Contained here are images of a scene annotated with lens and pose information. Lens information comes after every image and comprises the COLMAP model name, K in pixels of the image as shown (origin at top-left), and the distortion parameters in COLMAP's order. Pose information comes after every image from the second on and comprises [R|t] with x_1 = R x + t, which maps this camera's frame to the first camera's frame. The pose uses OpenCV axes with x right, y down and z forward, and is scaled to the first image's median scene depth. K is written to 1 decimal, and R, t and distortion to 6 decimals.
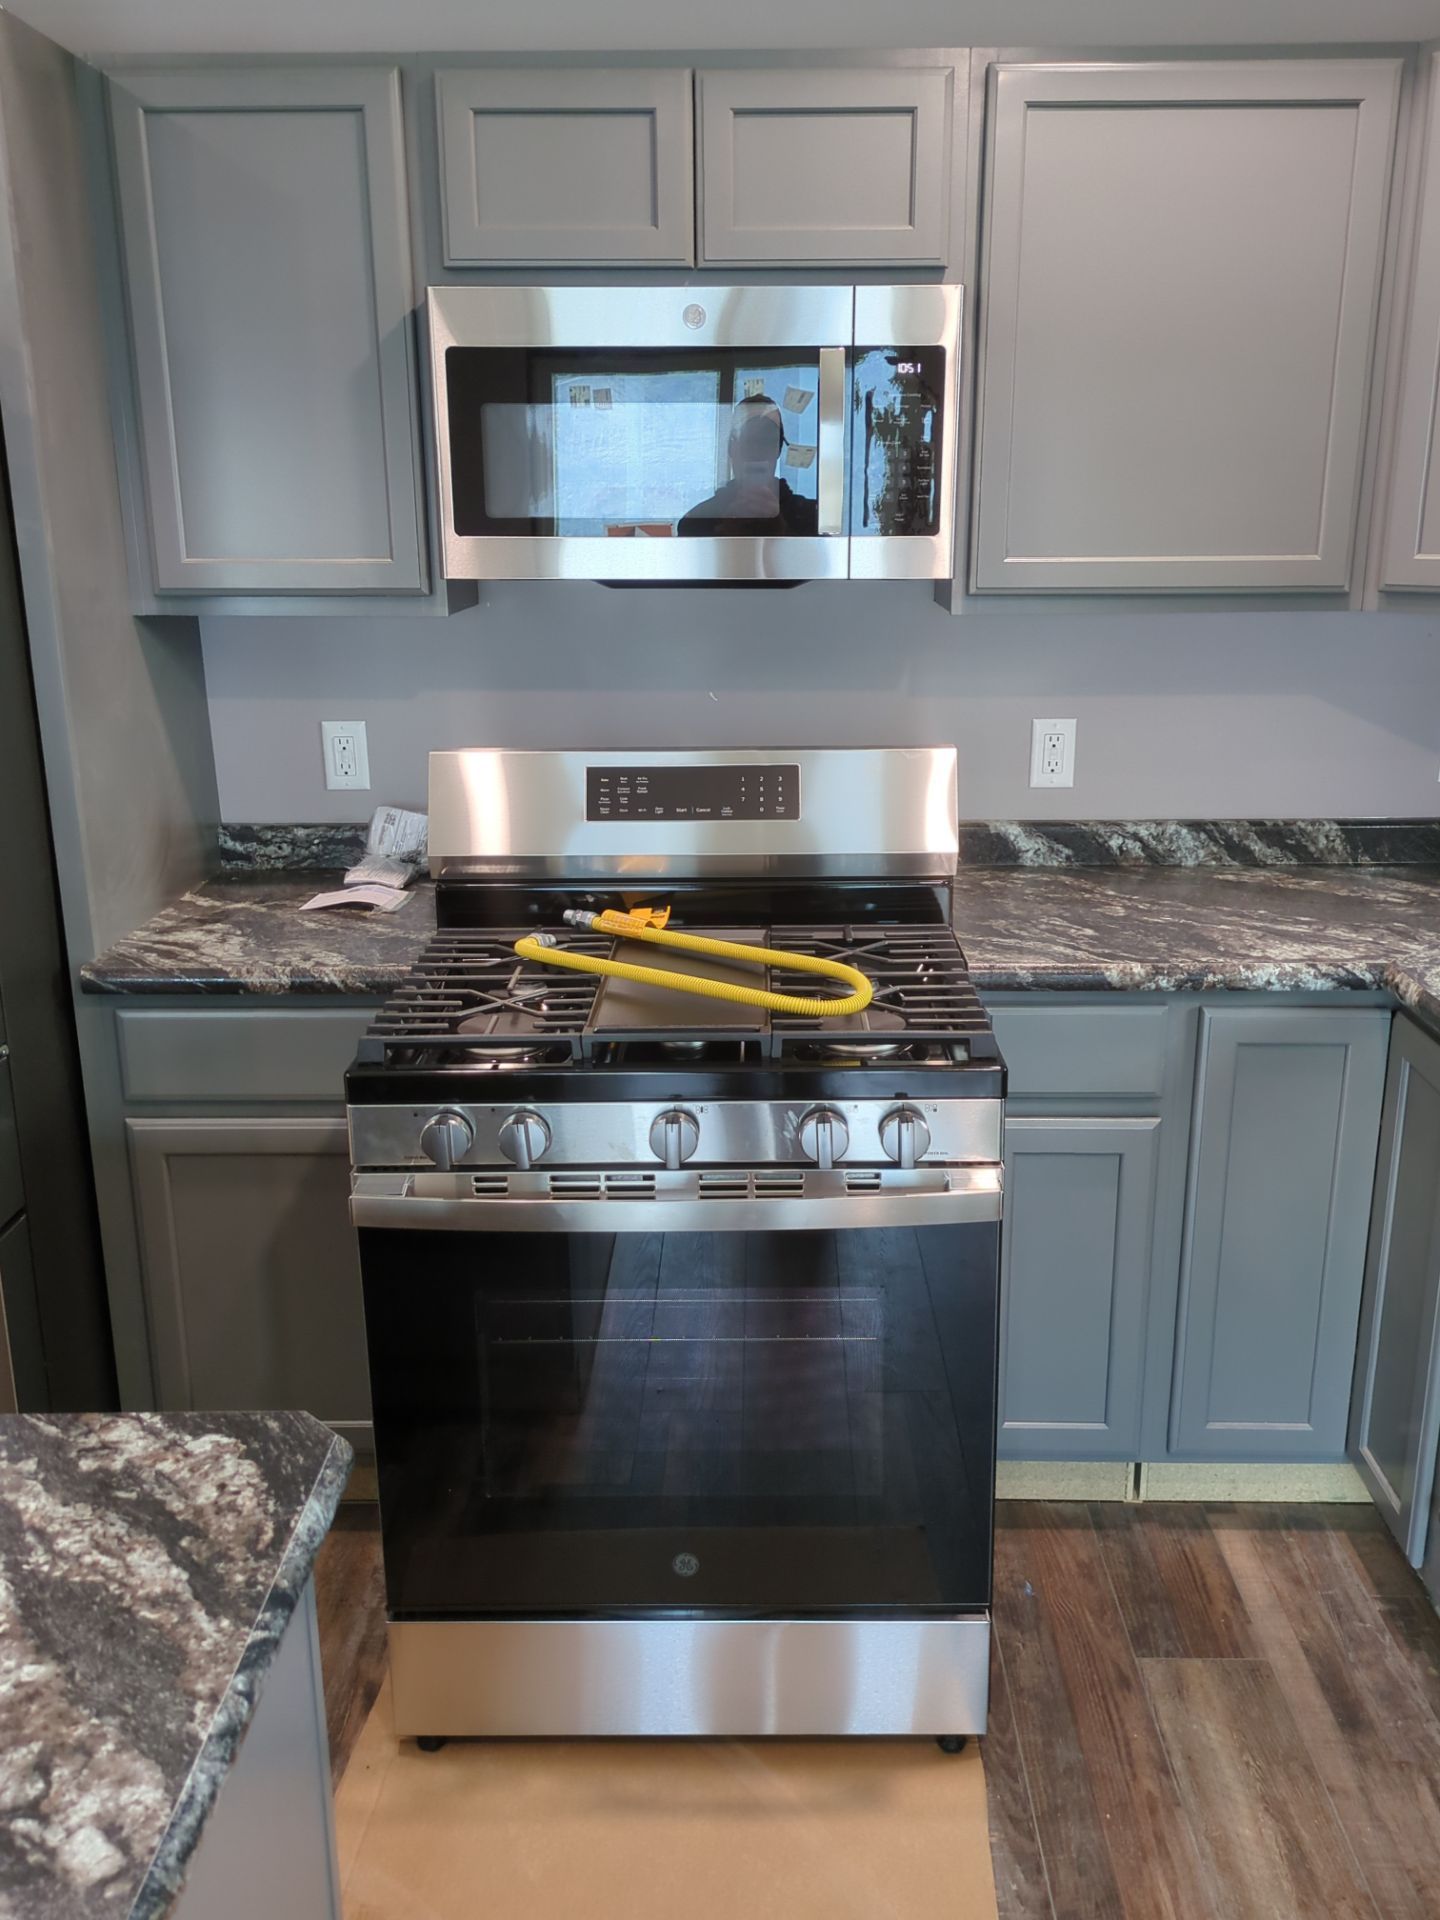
lens RADIAL K [[1647.5, 0, 739.0], [0, 1647.5, 953.4], [0, 0, 1]] dist [0.066448, -0.074594]
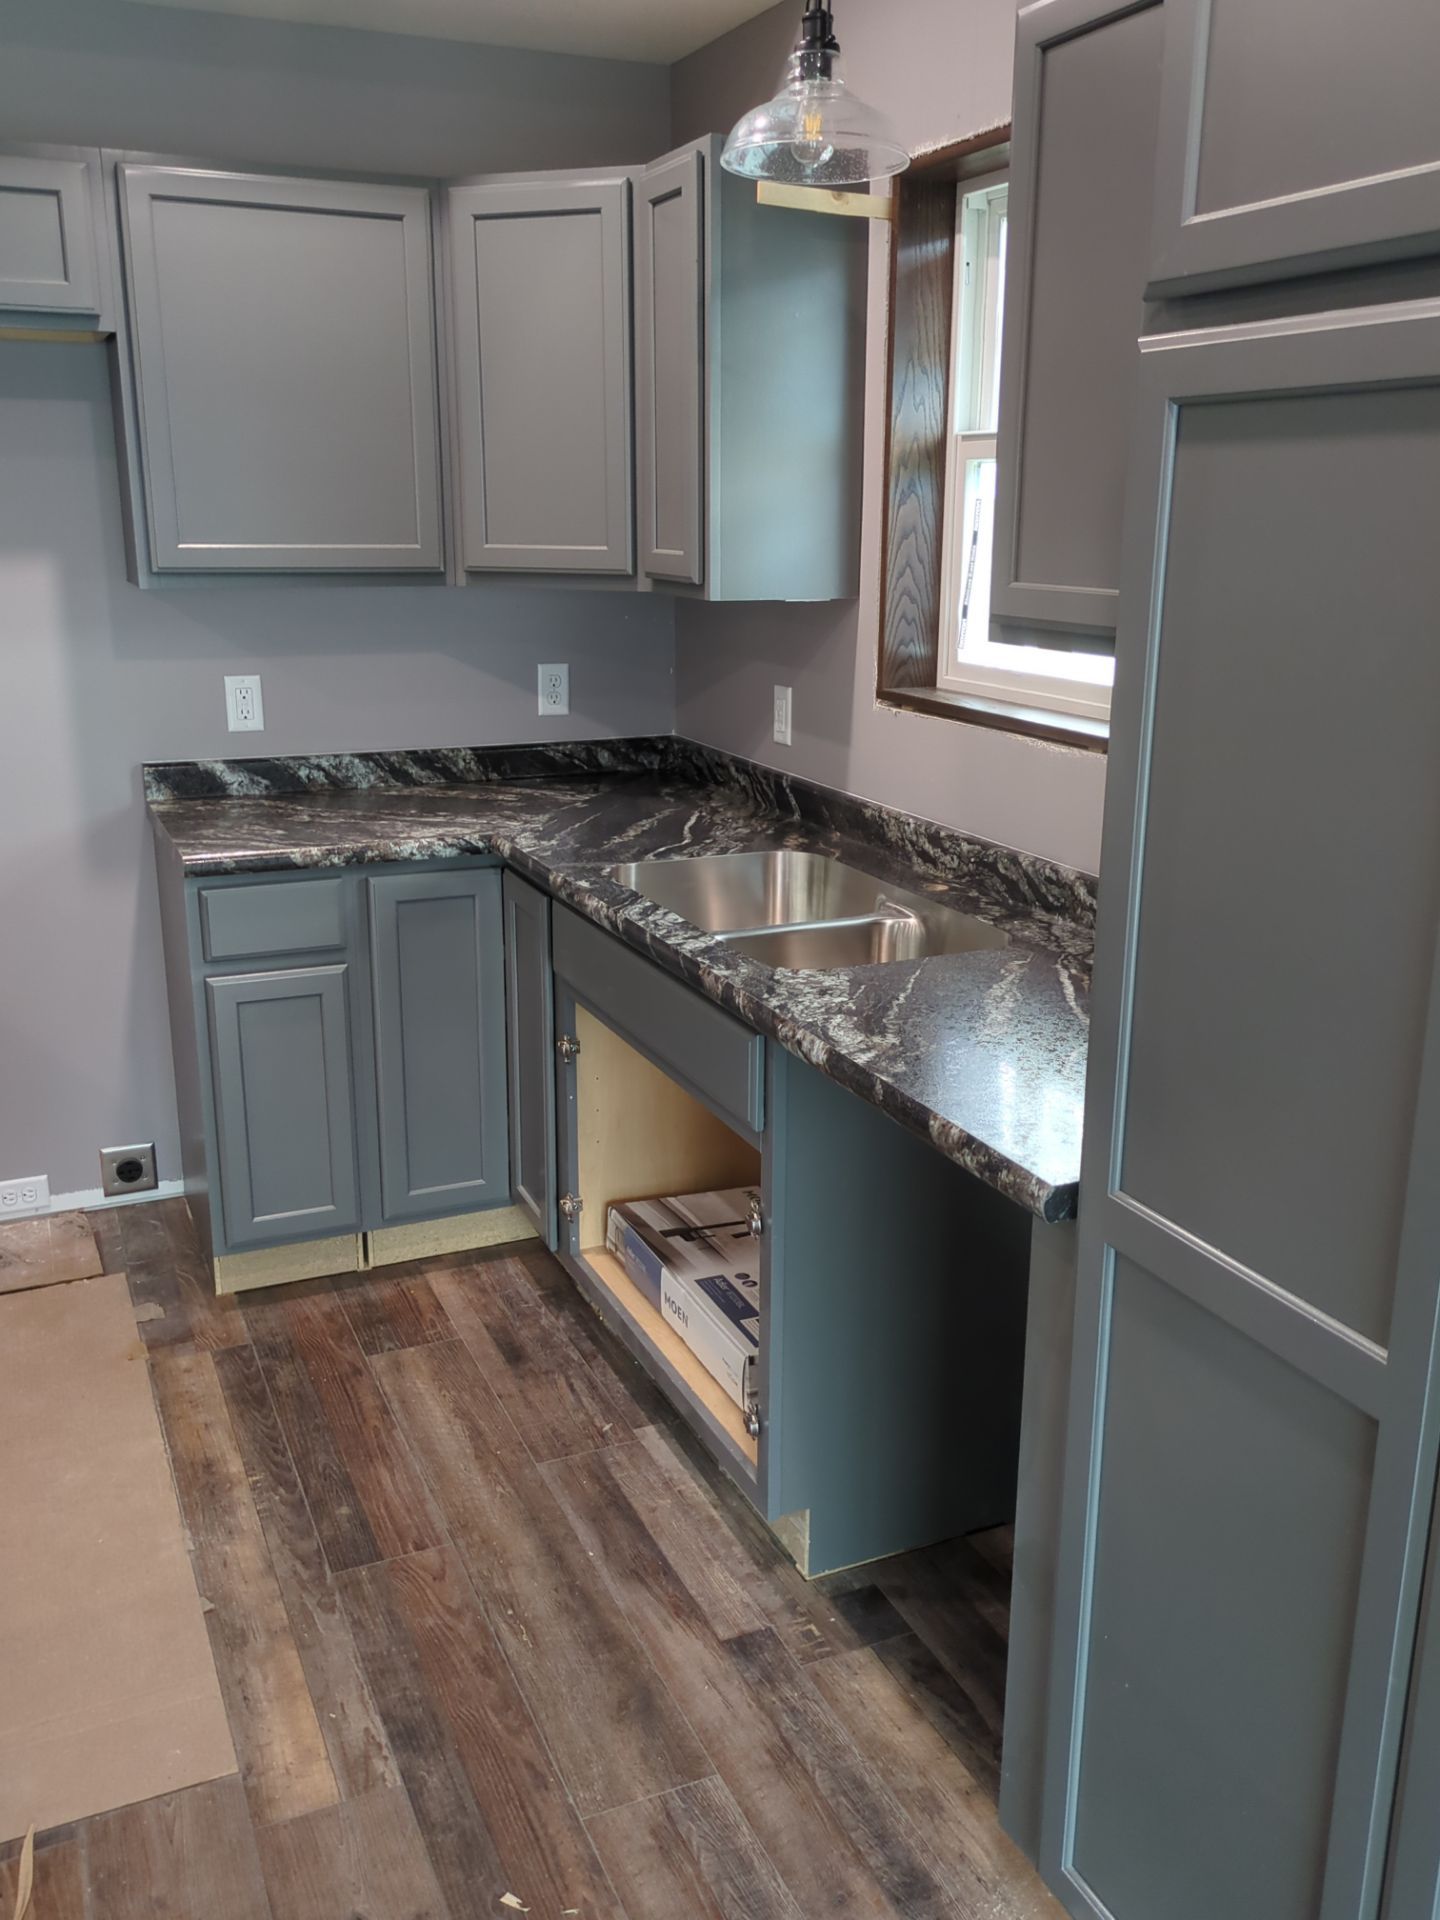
lens RADIAL K [[1647.5, 0, 732.0], [0, 1647.5, 956.5], [0, 0, 1]] dist [0.066448, -0.074594]
pose [[0.906243, -0.102042, 0.410256, -0.011505], [0.104069, 0.994417, 0.017452, 0.104467], [-0.409747, 0.026879, 0.911803, -0.353299]]
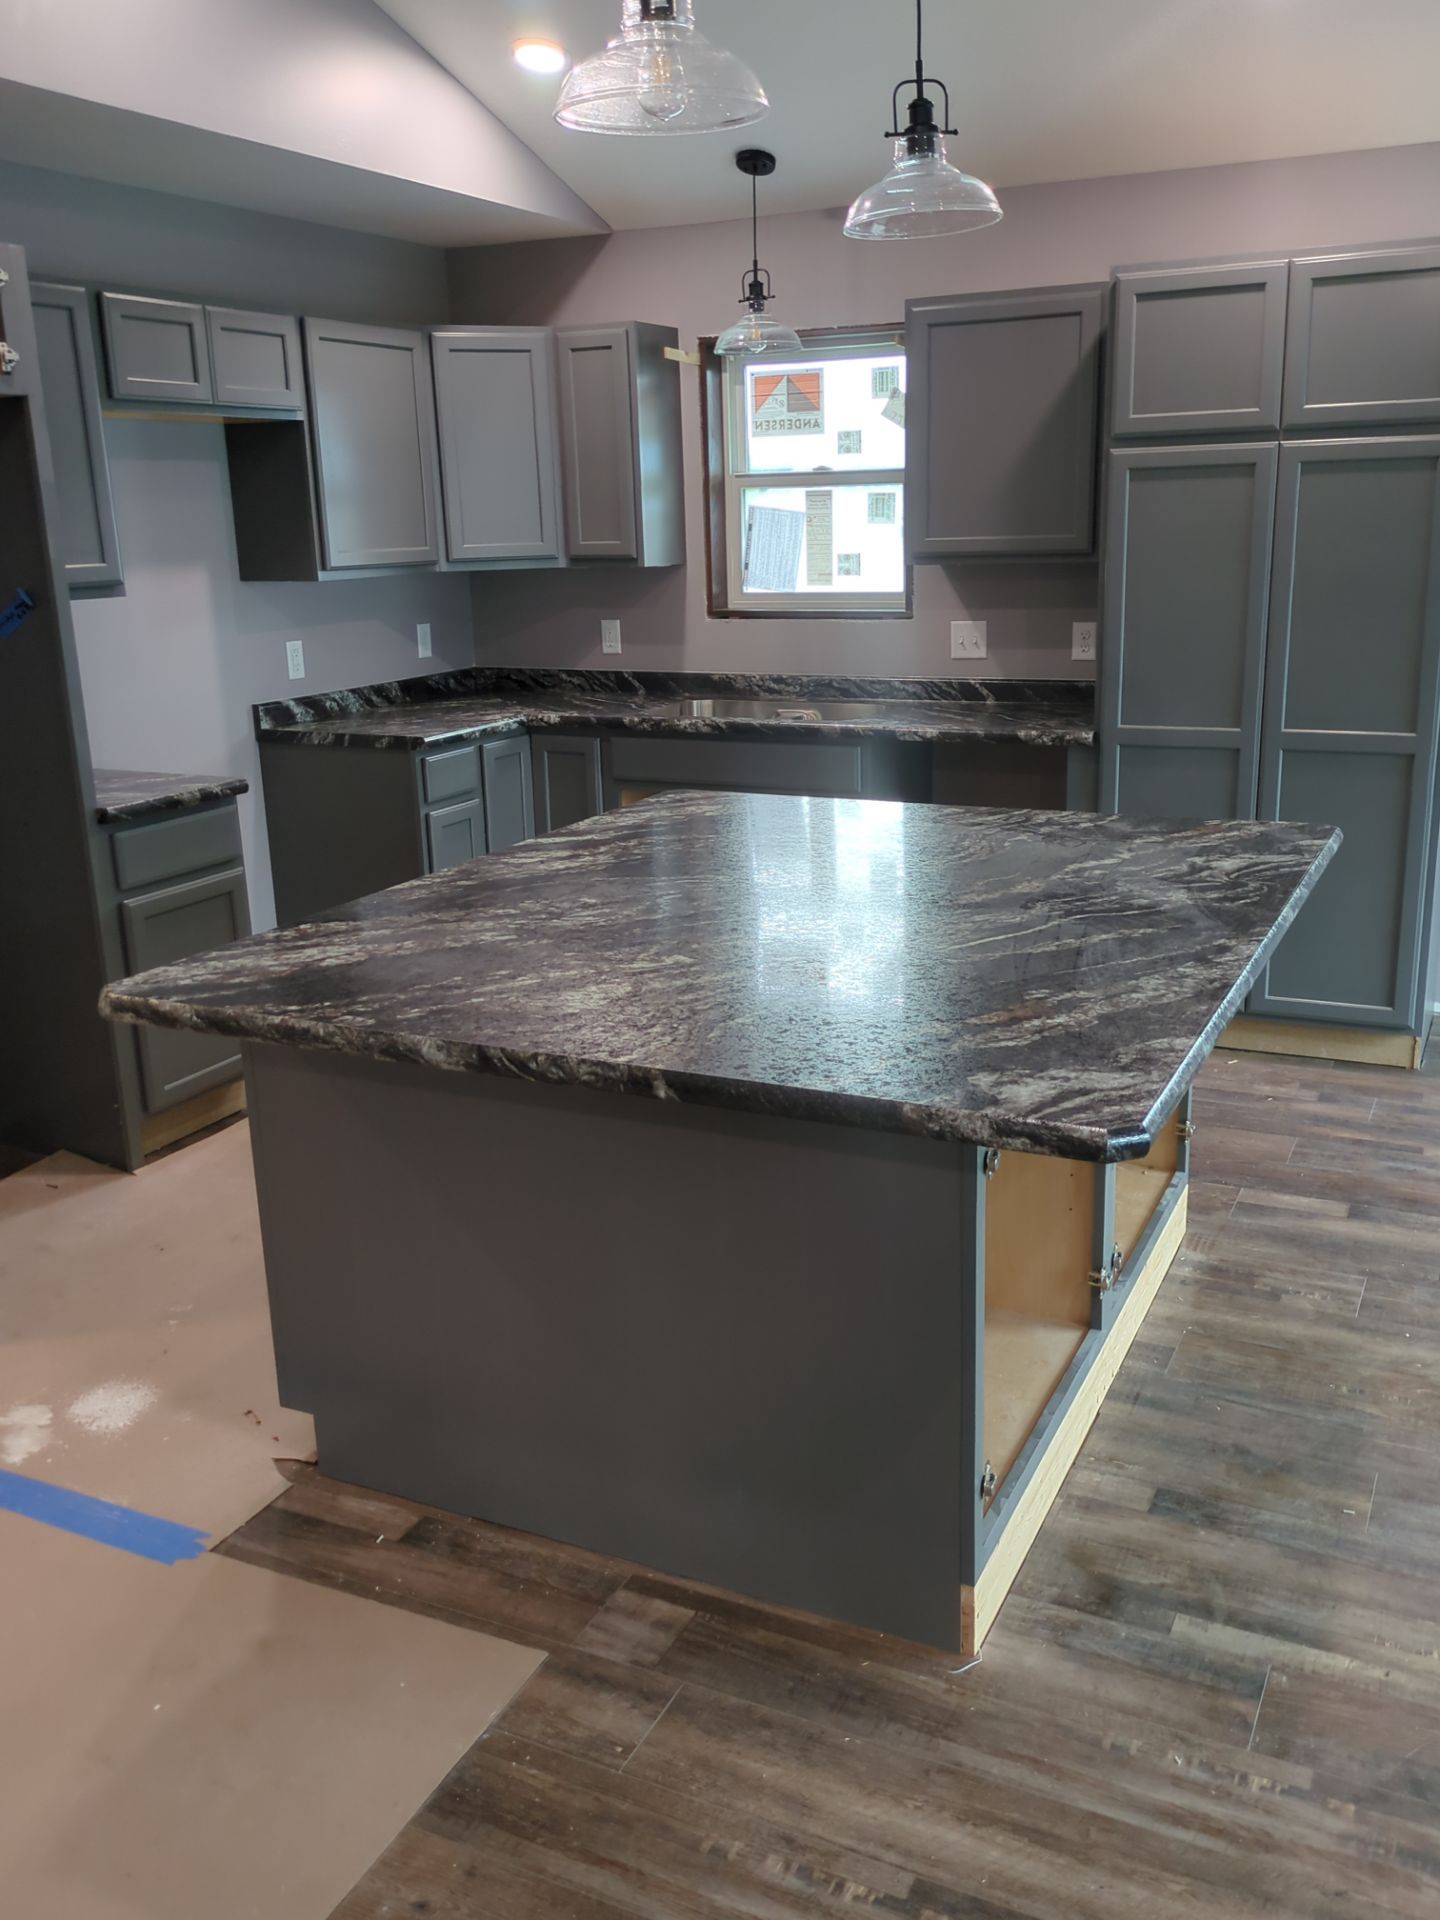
lens RADIAL K [[1647.5, 0, 729.0], [0, 1647.5, 949.0], [0, 0, 1]] dist [0.066448, -0.074594]
pose [[0.429581, -0.244127, 0.869404, -1.522611], [0.269102, 0.953630, 0.134812, 0.085370], [-0.862000, 0.176045, 0.475356, -0.312439]]
